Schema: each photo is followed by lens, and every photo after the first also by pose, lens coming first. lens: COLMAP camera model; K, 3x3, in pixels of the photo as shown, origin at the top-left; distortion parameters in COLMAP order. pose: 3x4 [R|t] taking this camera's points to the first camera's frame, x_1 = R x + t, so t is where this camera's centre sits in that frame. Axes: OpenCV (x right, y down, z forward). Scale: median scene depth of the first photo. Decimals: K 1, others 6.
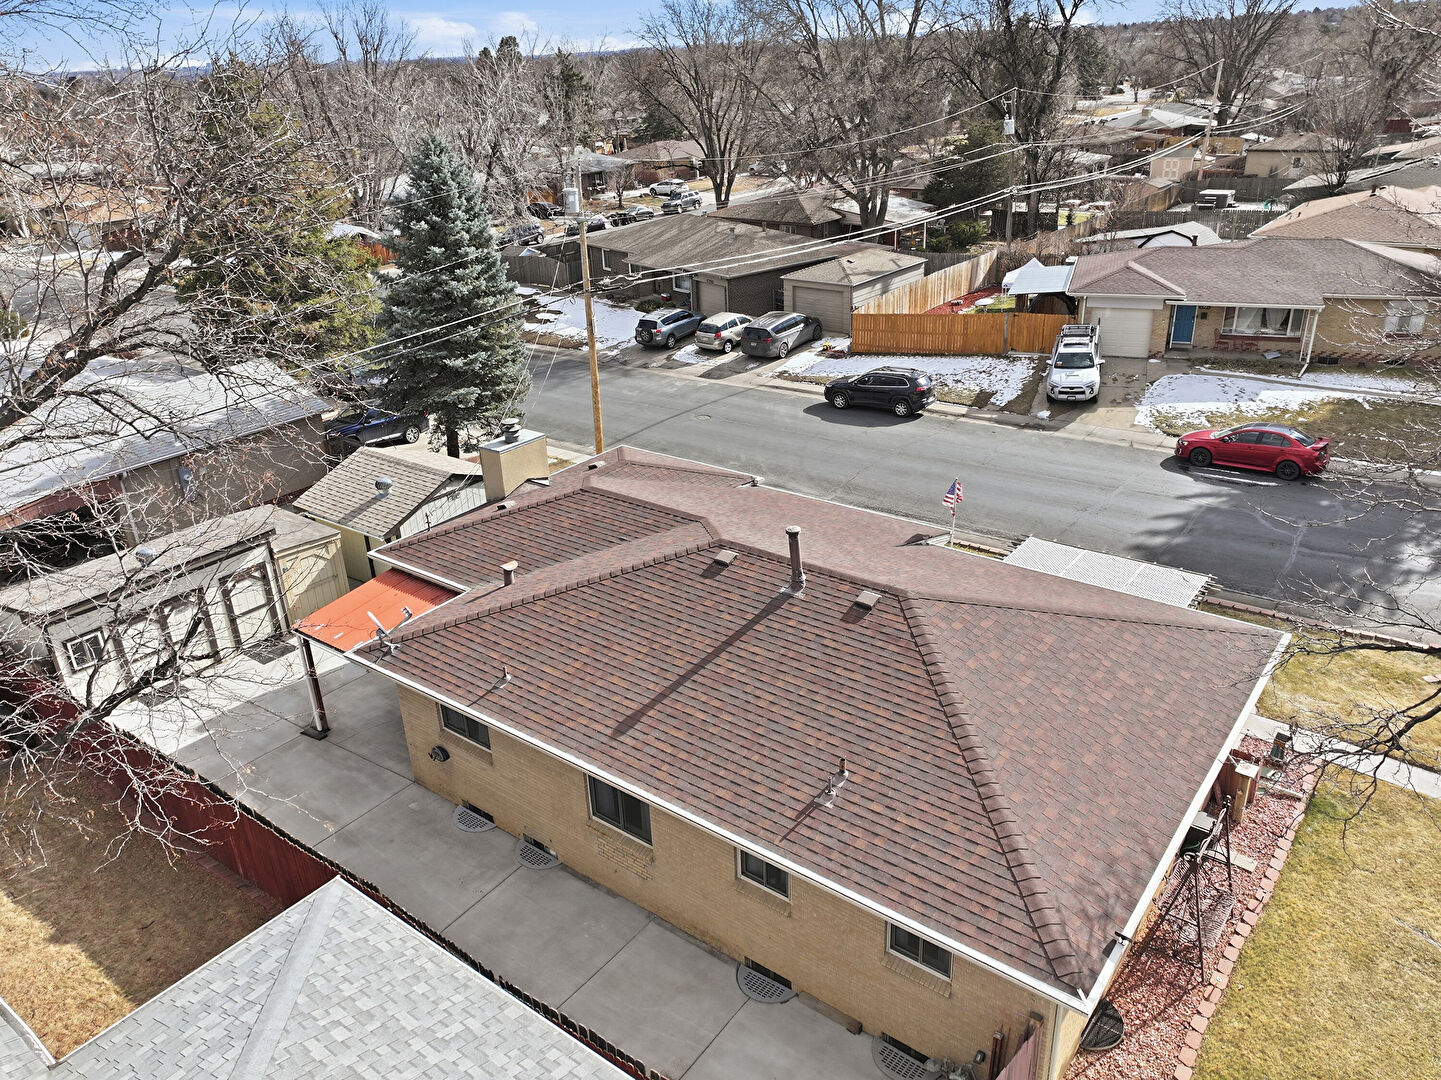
lens RADIAL K [[1063.8, 0, 720.5], [0, 1063.8, 540.0], [0, 0, 1]] dist [0.003764, -0.000777]
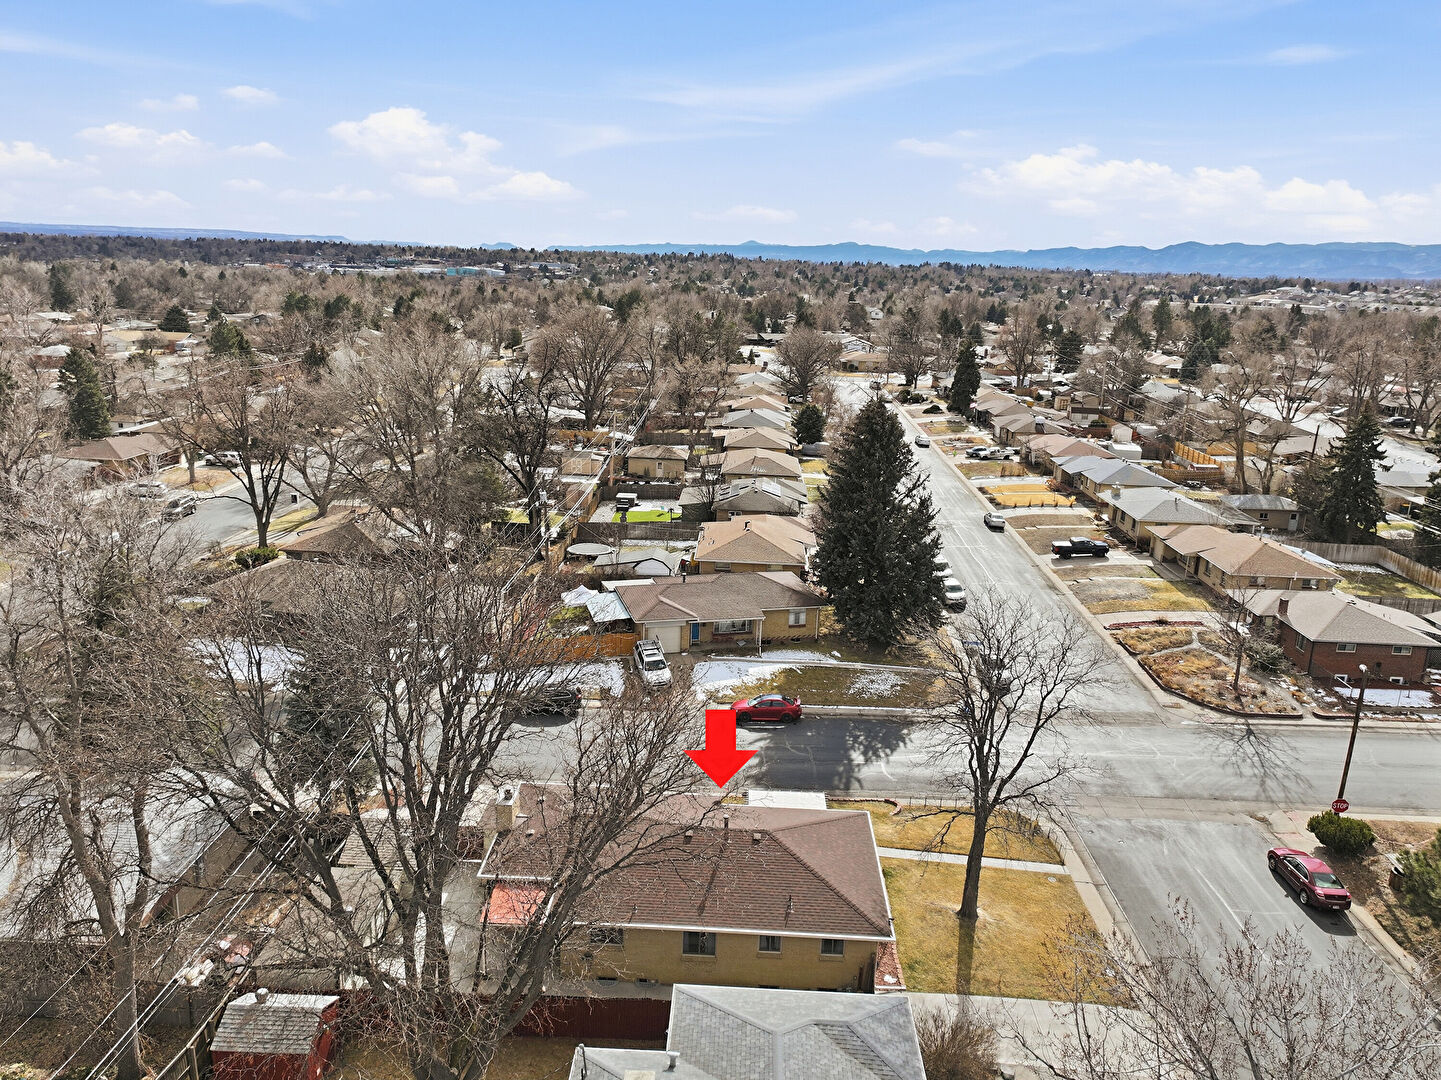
lens RADIAL K [[1063.8, 0, 720.5], [0, 1063.8, 540.0], [0, 0, 1]] dist [0.003764, -0.000777]
pose [[0.811668, -0.082100, 0.578321, -0.585219], [0.179071, 0.977374, -0.112574, -0.160405], [-0.555993, 0.194933, 0.808005, -0.511189]]
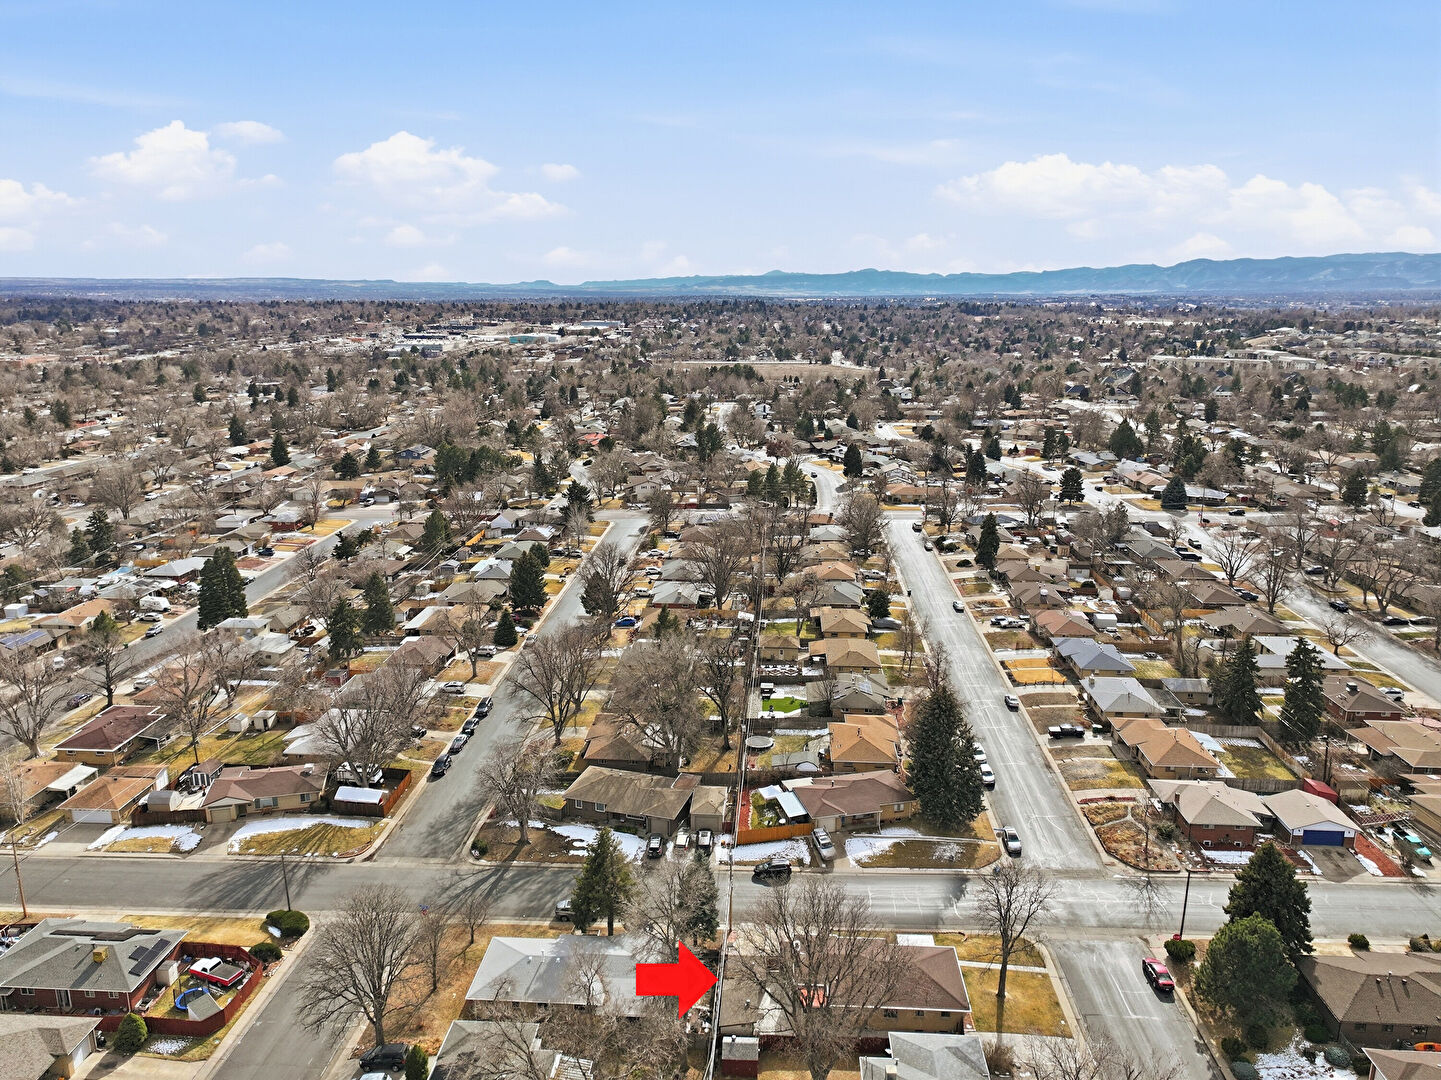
lens RADIAL K [[1005.9, 0, 720.5], [0, 1005.9, 540.0], [0, 0, 1]] dist [-0.000455, -0.000488]
pose [[0.829800, -0.090211, 0.550722, -1.567604], [0.199717, 0.969493, -0.142115, -0.718109], [-0.521101, 0.227915, 0.822502, -1.580450]]
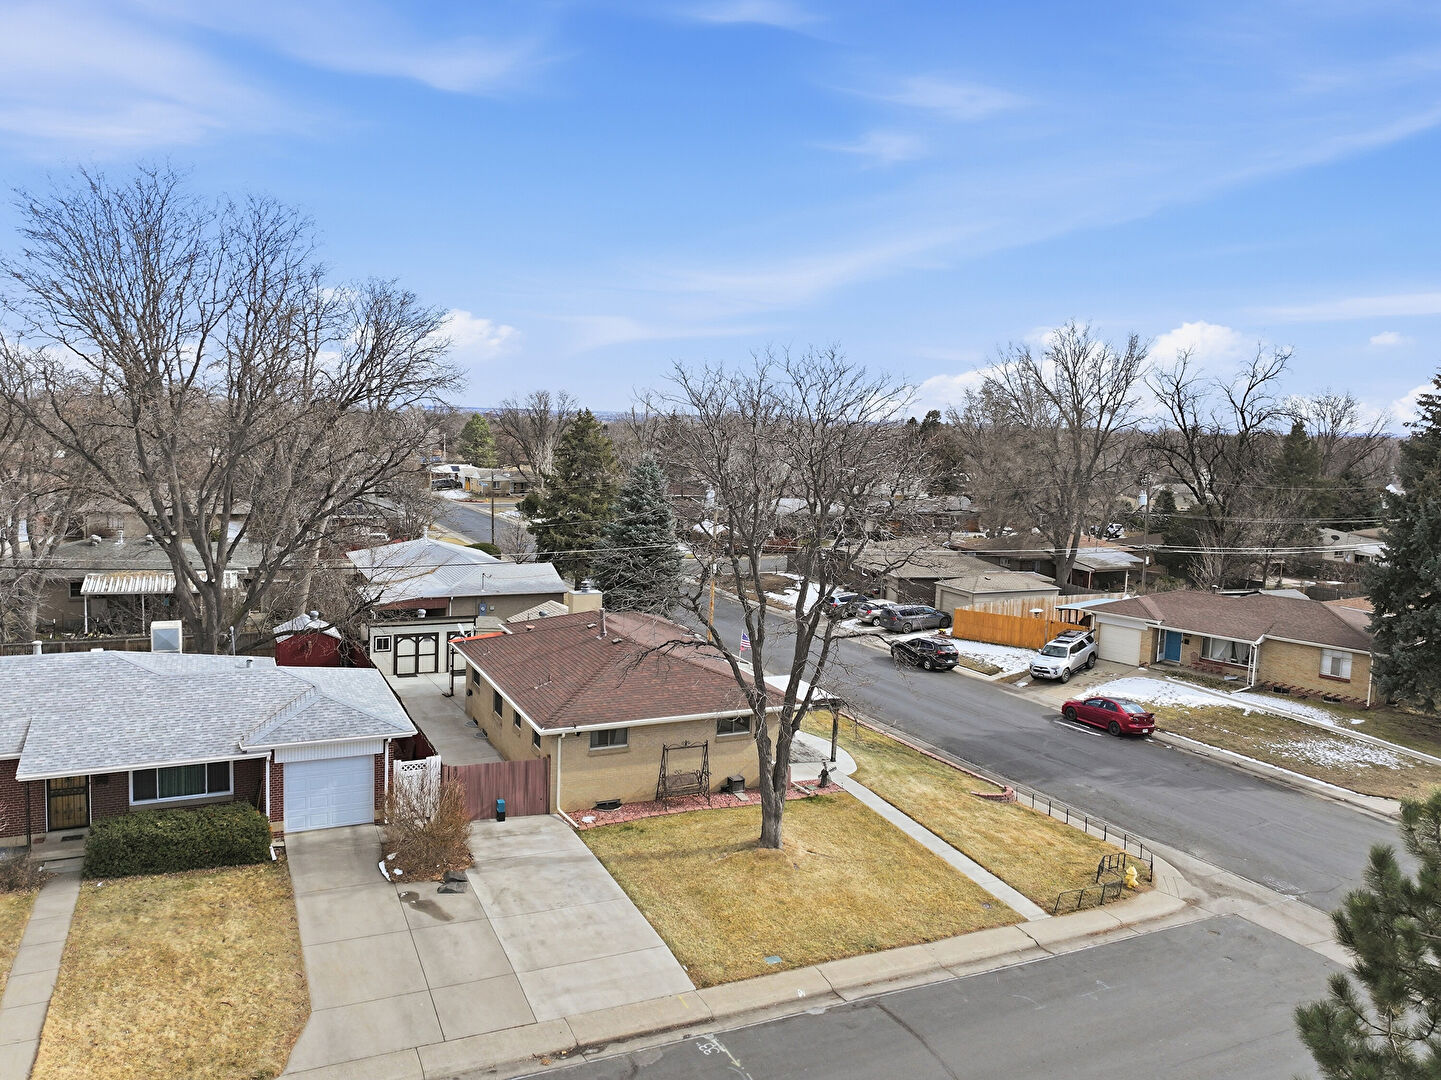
lens RADIAL K [[1063.8, 0, 720.5], [0, 1063.8, 540.0], [0, 0, 1]] dist [0.003764, -0.000777]
pose [[0.888610, 0.120796, -0.442471, 0.561383], [-0.252356, 0.934317, -0.251732, 0.157826], [0.383000, 0.335351, 0.860727, -0.411647]]
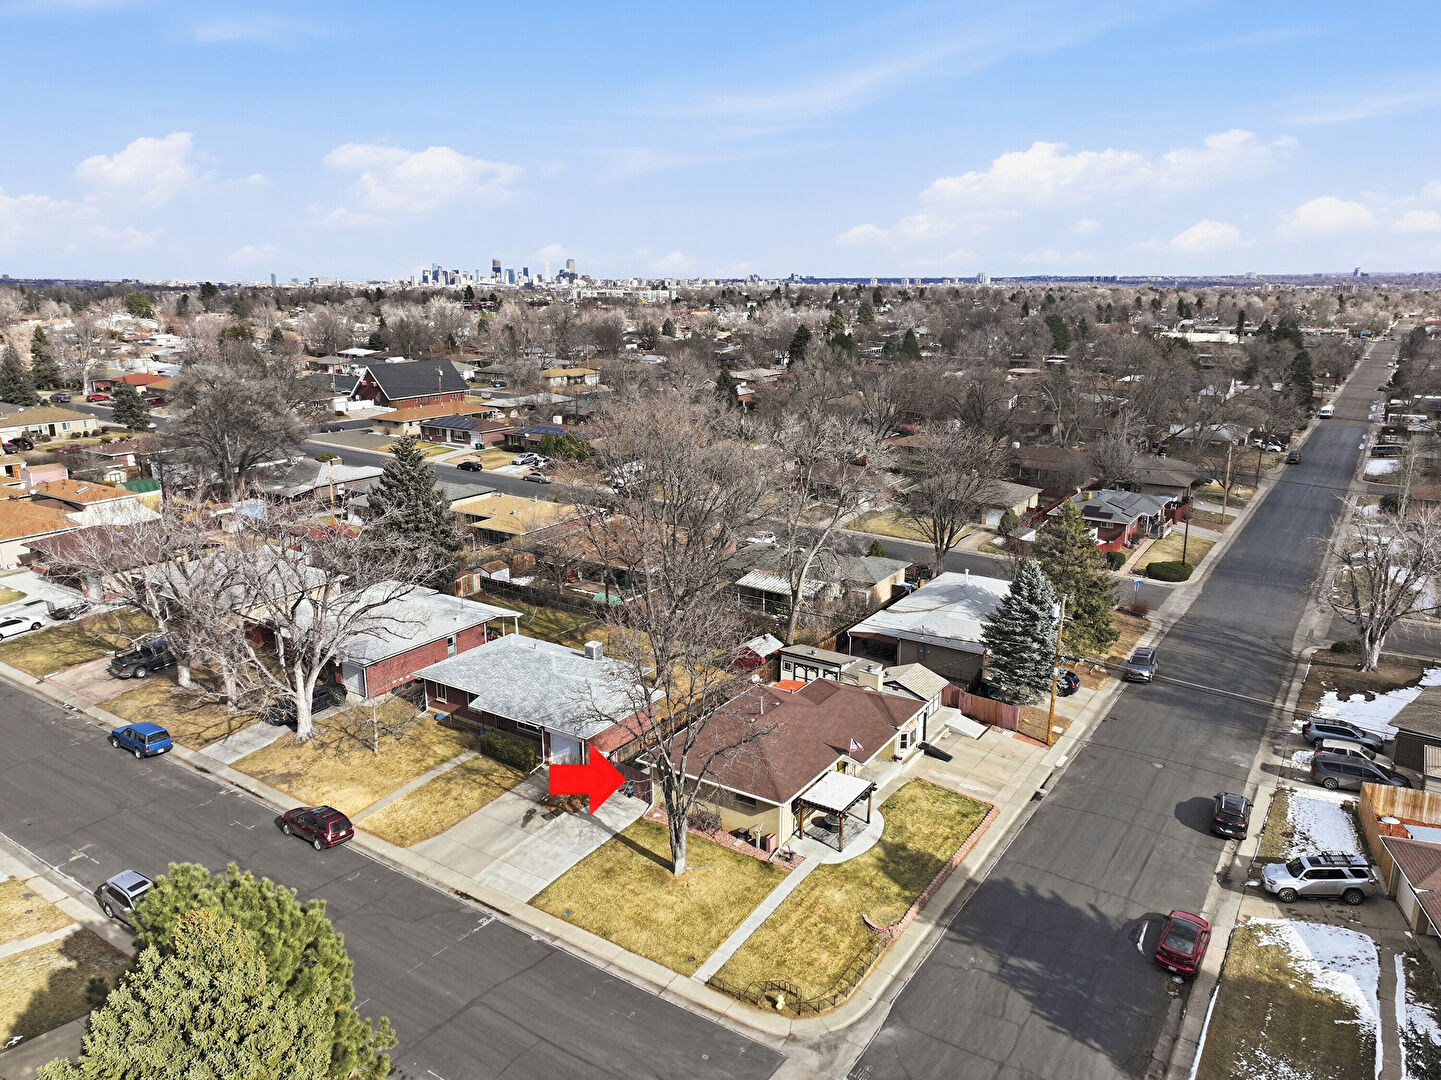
lens RADIAL K [[1027.8, 0, 720.5], [0, 1027.8, 540.0], [0, 0, 1]] dist [0.005965, 0.003829]
pose [[0.070780, 0.284604, -0.956029, 1.404267], [-0.416160, 0.879460, 0.231000, -0.531682], [0.906532, 0.381511, 0.180689, 0.010389]]
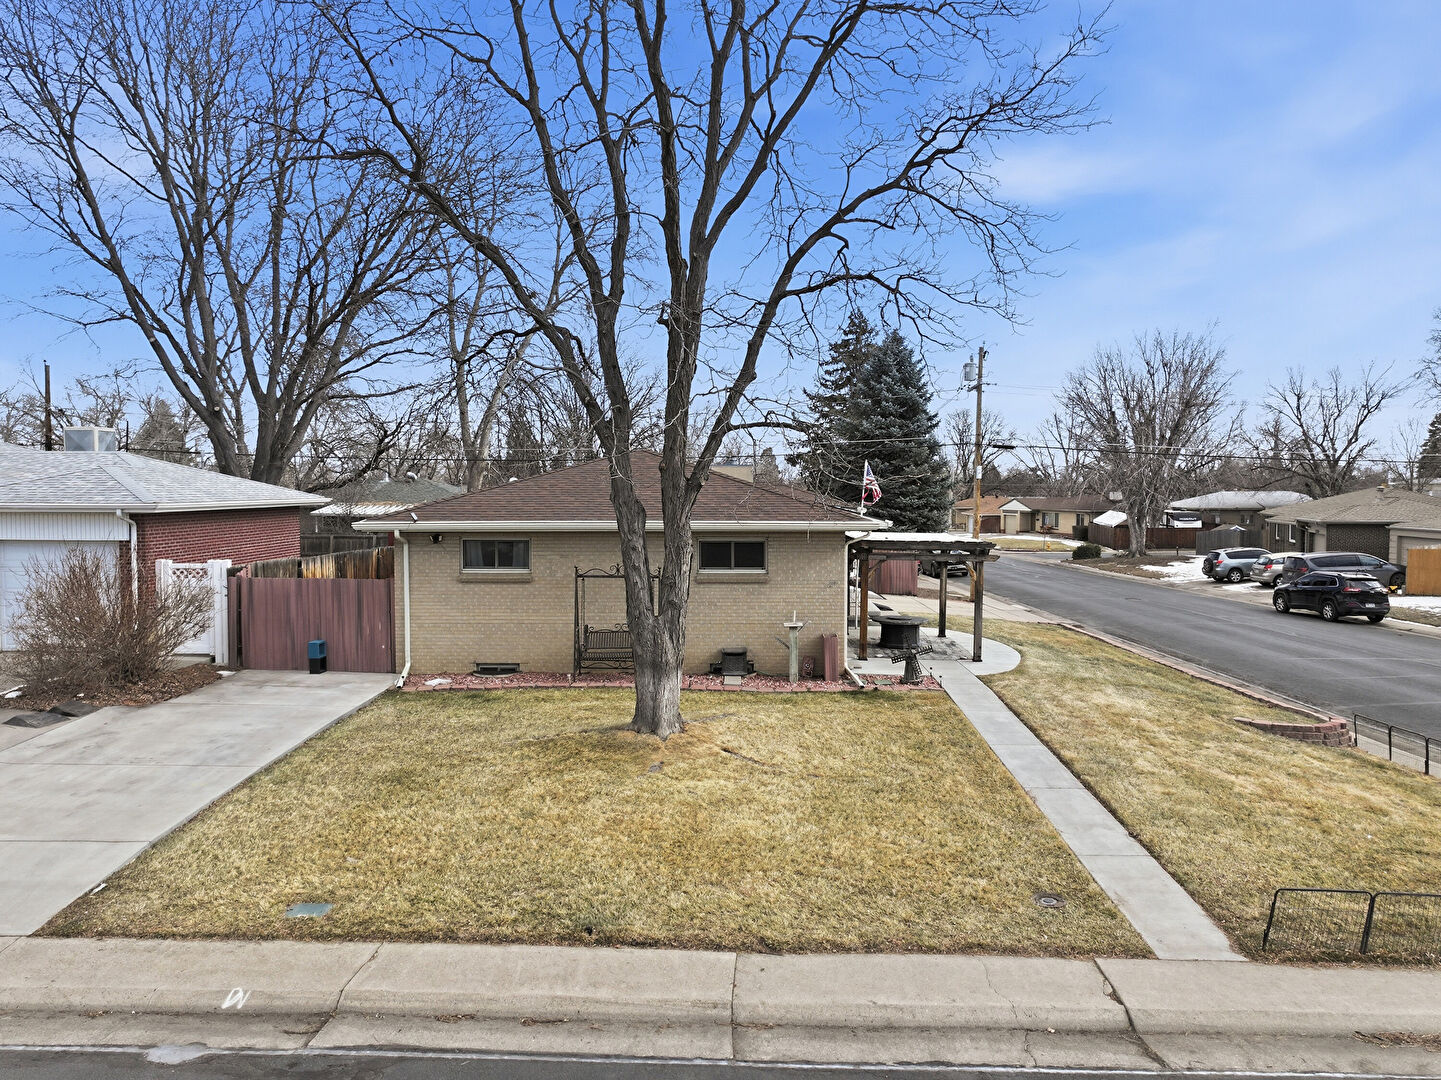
lens RADIAL K [[1027.8, 0, 720.5], [0, 1027.8, 540.0], [0, 0, 1]] dist [0.005965, 0.003829]
pose [[0.592655, 0.079543, -0.801519, 0.575795], [-0.355320, 0.918870, -0.171541, 0.153284], [0.722847, 0.386460, 0.572836, 0.136605]]
